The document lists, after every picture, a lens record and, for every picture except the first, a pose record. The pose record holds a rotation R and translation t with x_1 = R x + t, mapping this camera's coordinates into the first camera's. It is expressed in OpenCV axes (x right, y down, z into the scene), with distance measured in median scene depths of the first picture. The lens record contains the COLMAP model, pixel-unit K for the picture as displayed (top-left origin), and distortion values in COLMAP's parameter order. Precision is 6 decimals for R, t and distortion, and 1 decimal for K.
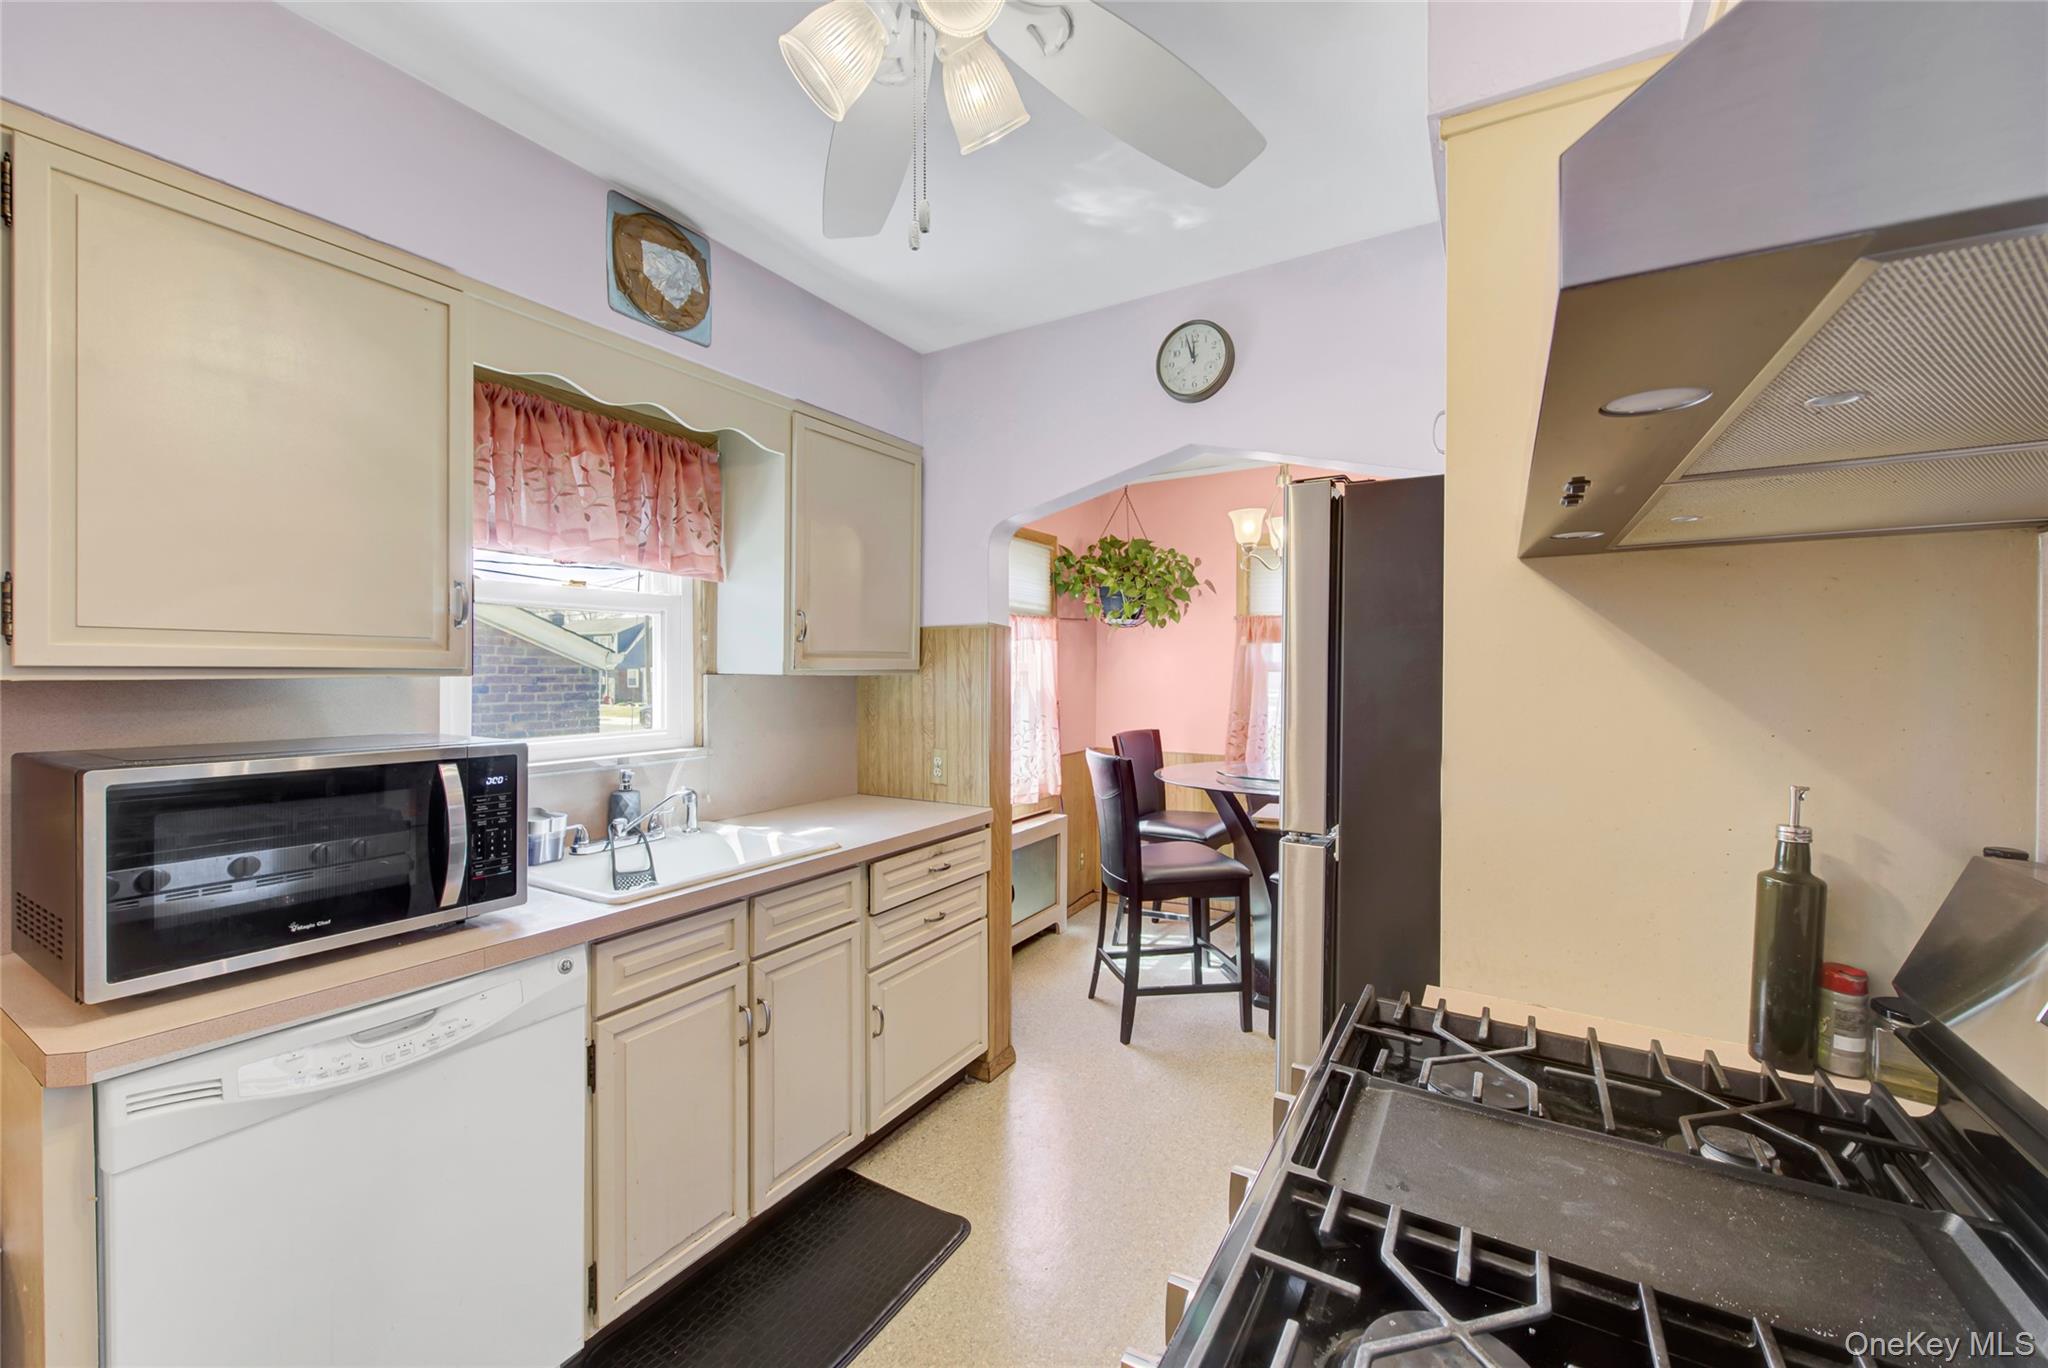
lens RADIAL K [[827.2, 0, 1021.4], [0, 827.2, 672.8], [0, 0, 1]] dist [0.004085, 0.000120]
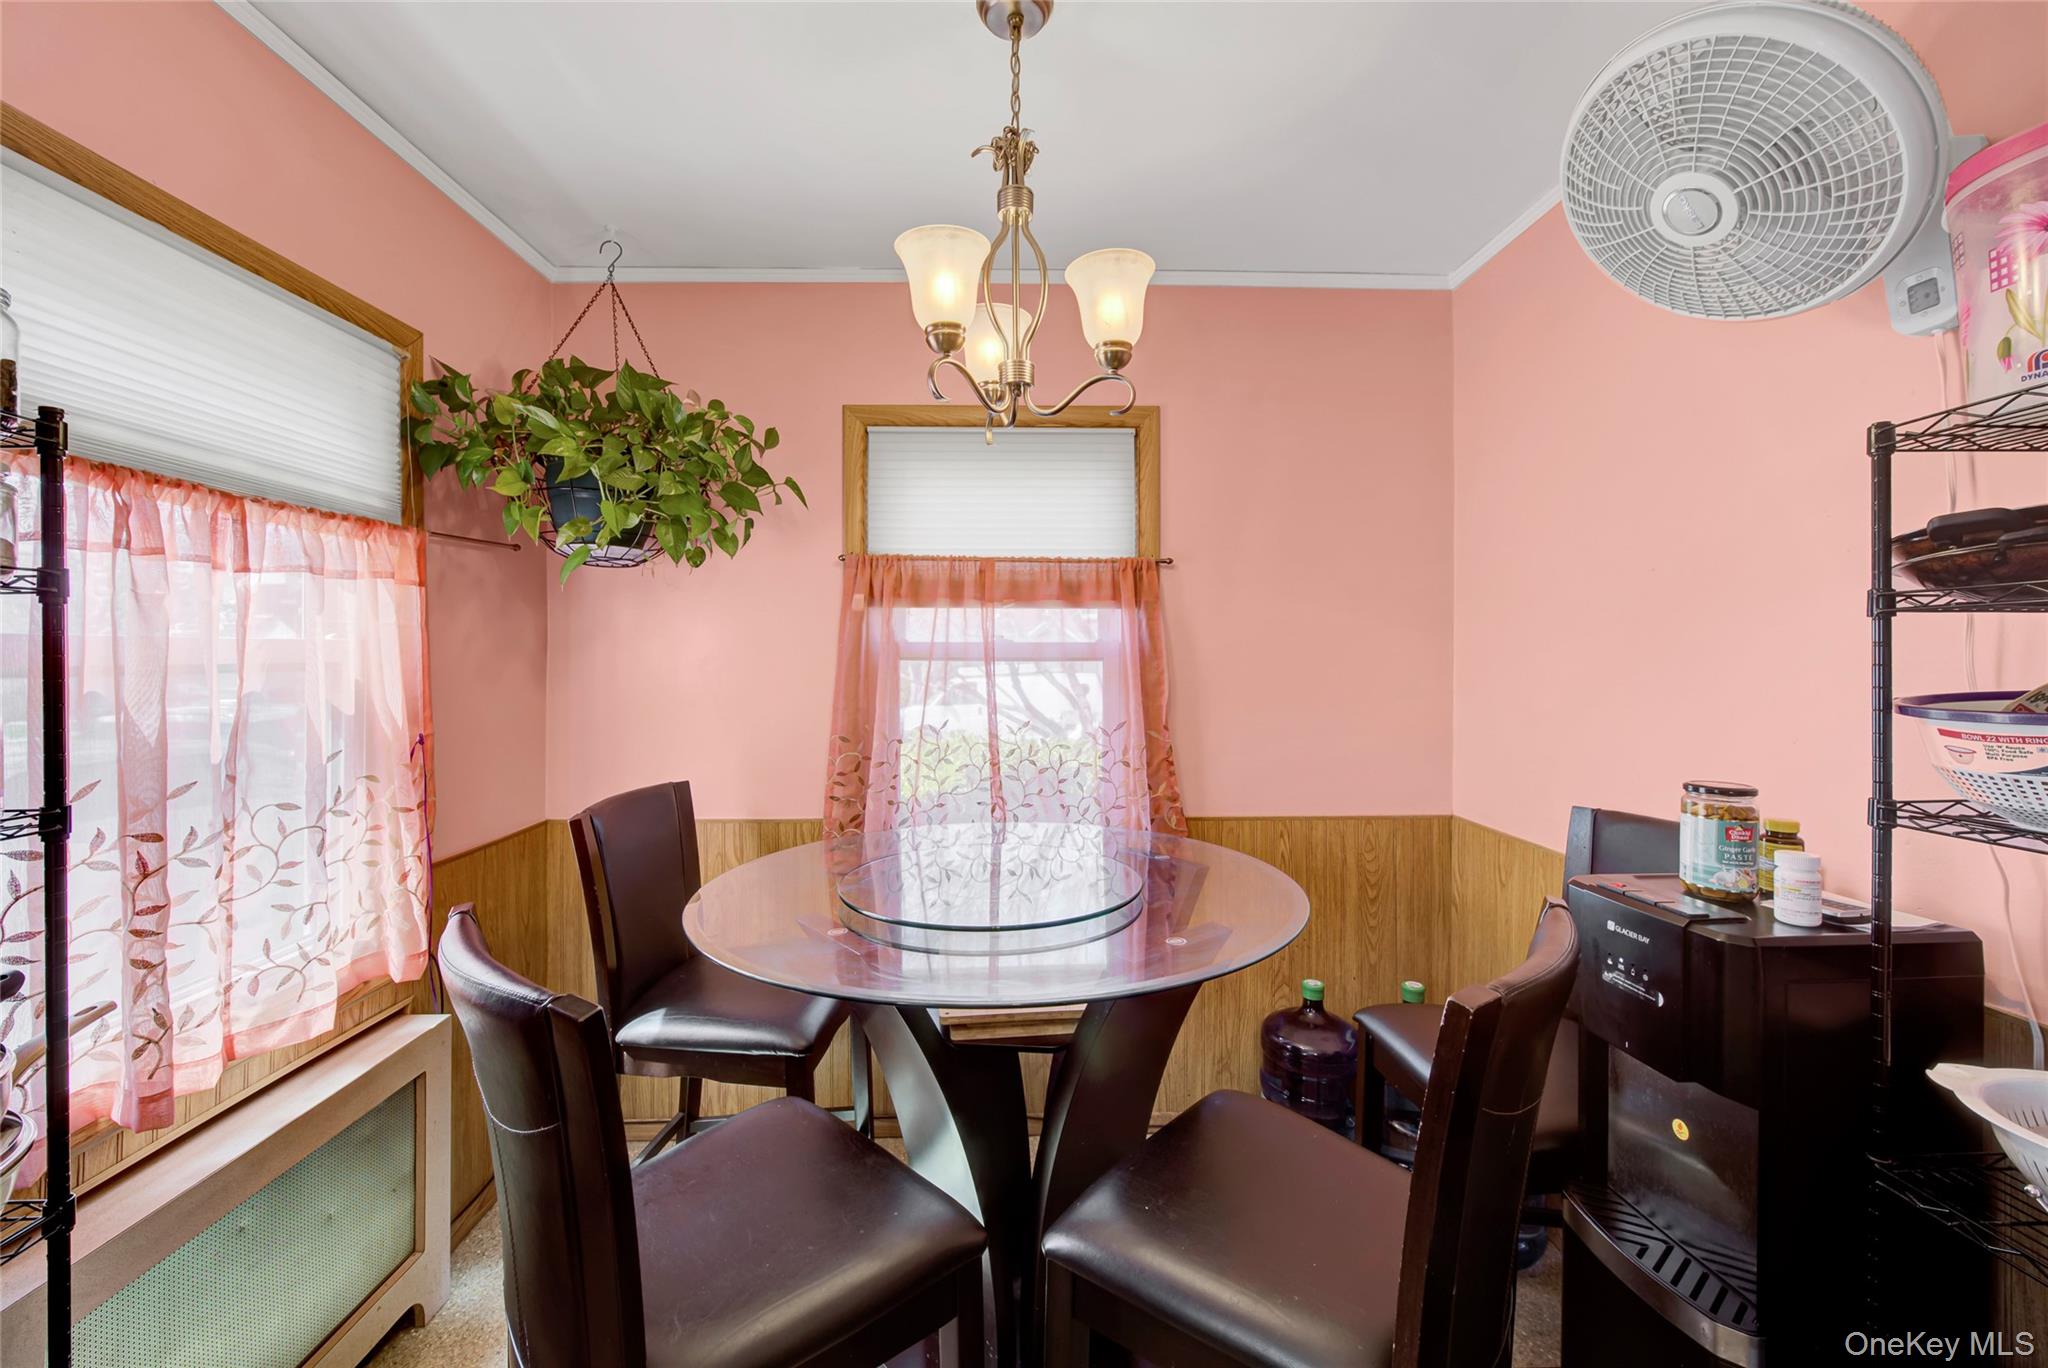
lens RADIAL K [[827.2, 0, 1019.7], [0, 827.2, 650.4], [0, 0, 1]] dist [0.004085, 0.000120]
pose [[0.846763, -0.000432, 0.531970, 0.077348], [0.004889, 0.999964, -0.006969, -0.003545], [-0.531947, 0.008502, 0.846735, 0.513889]]
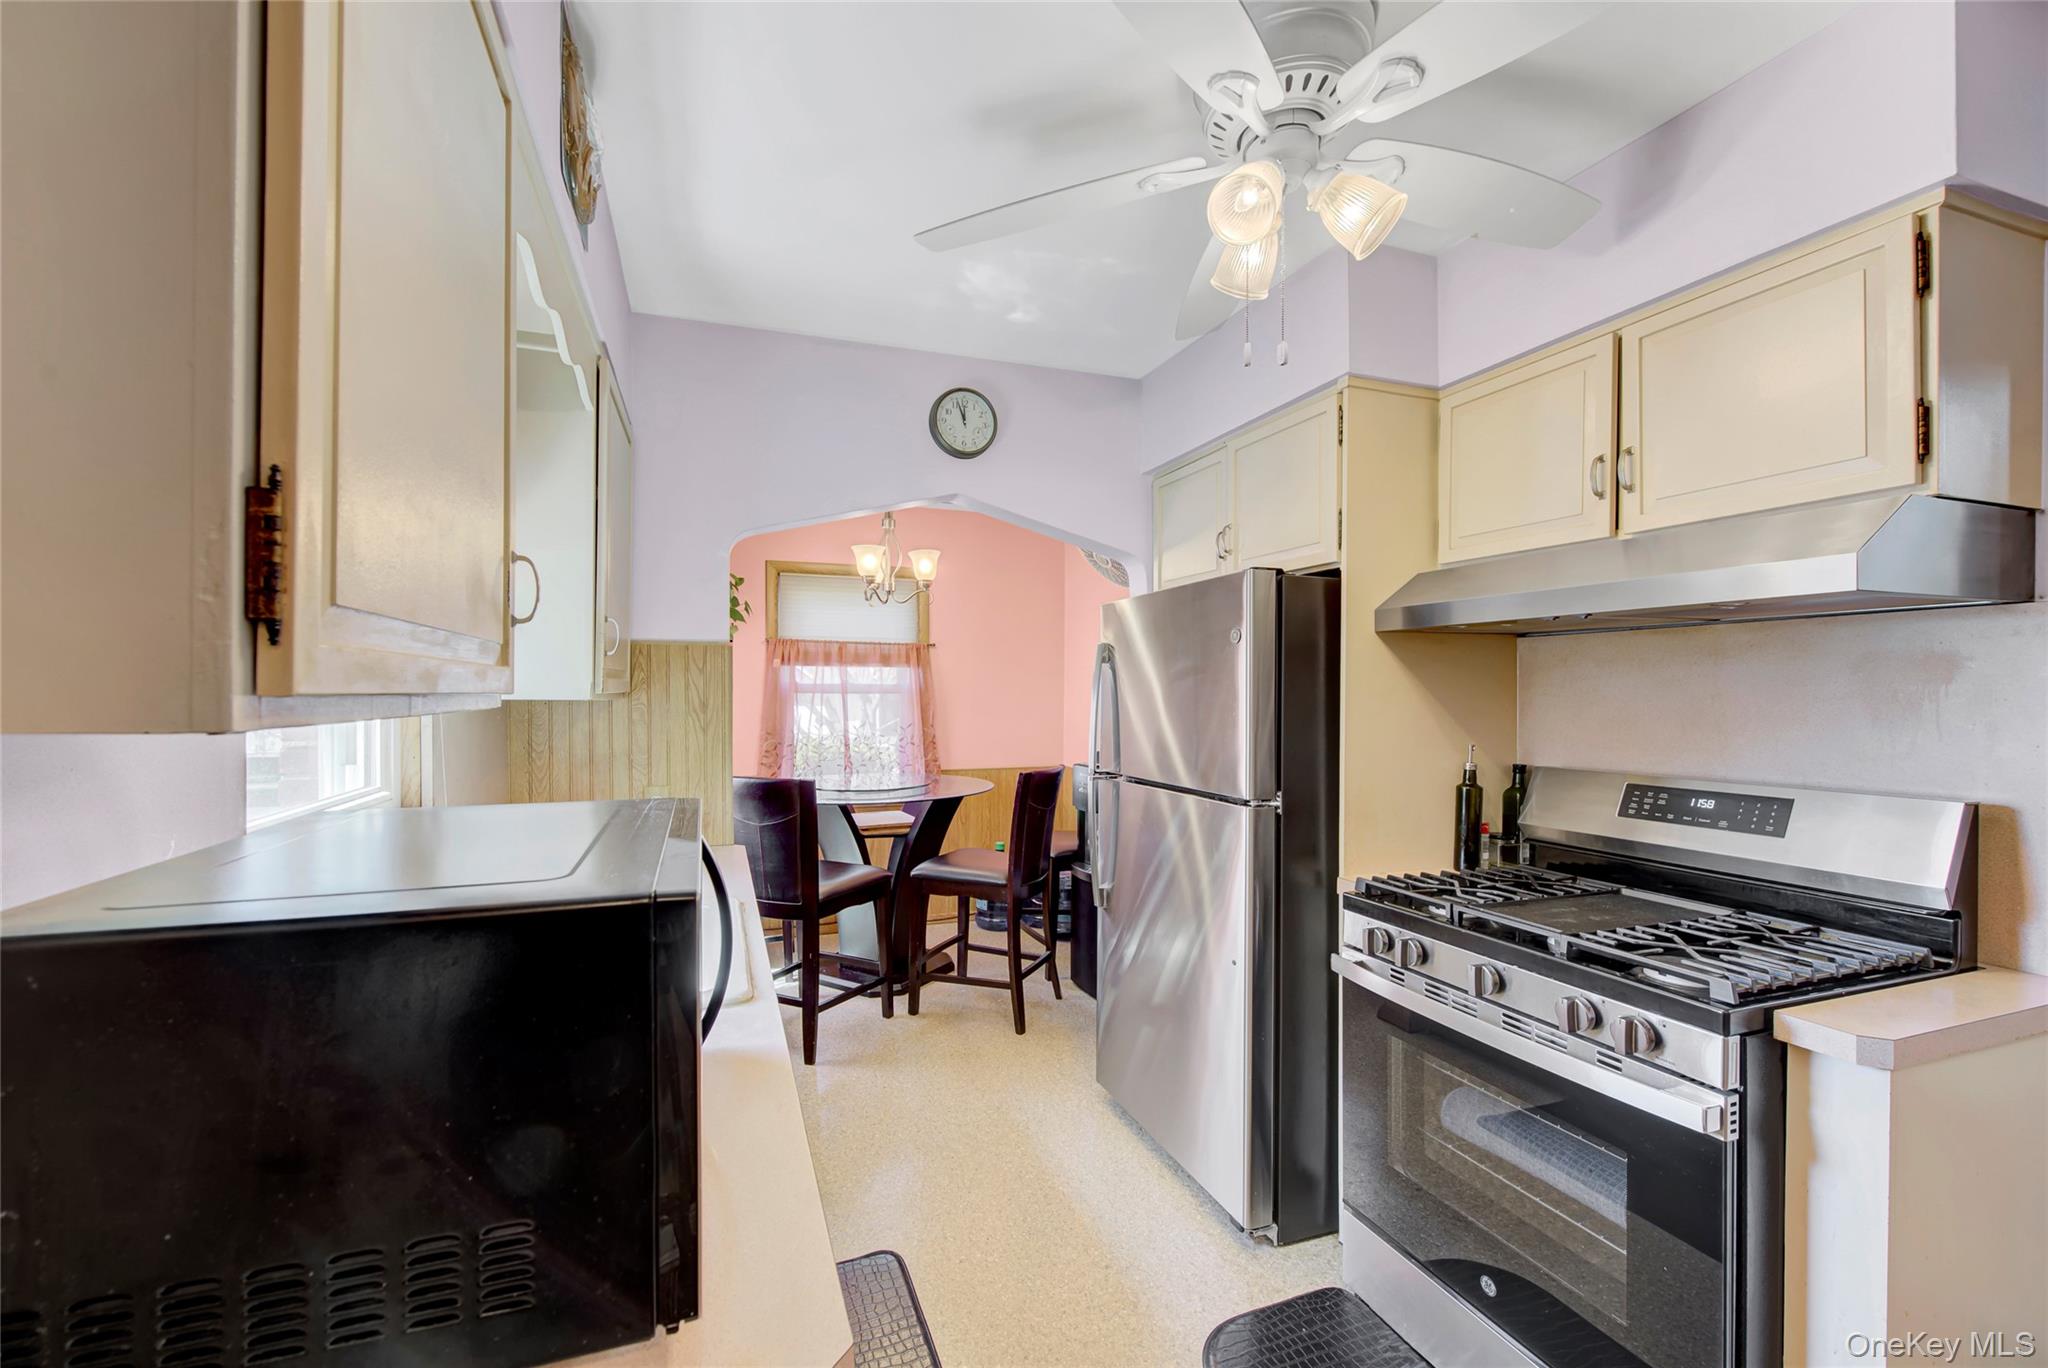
lens RADIAL K [[827.2, 0, 1020.7], [0, 827.2, 691.2], [0, 0, 1]] dist [0.004085, 0.000120]
pose [[0.643823, -0.002964, 0.765168, -0.333204], [0.004527, 0.999990, 0.000064, -0.002250], [-0.765161, 0.003423, 0.643830, 0.108513]]
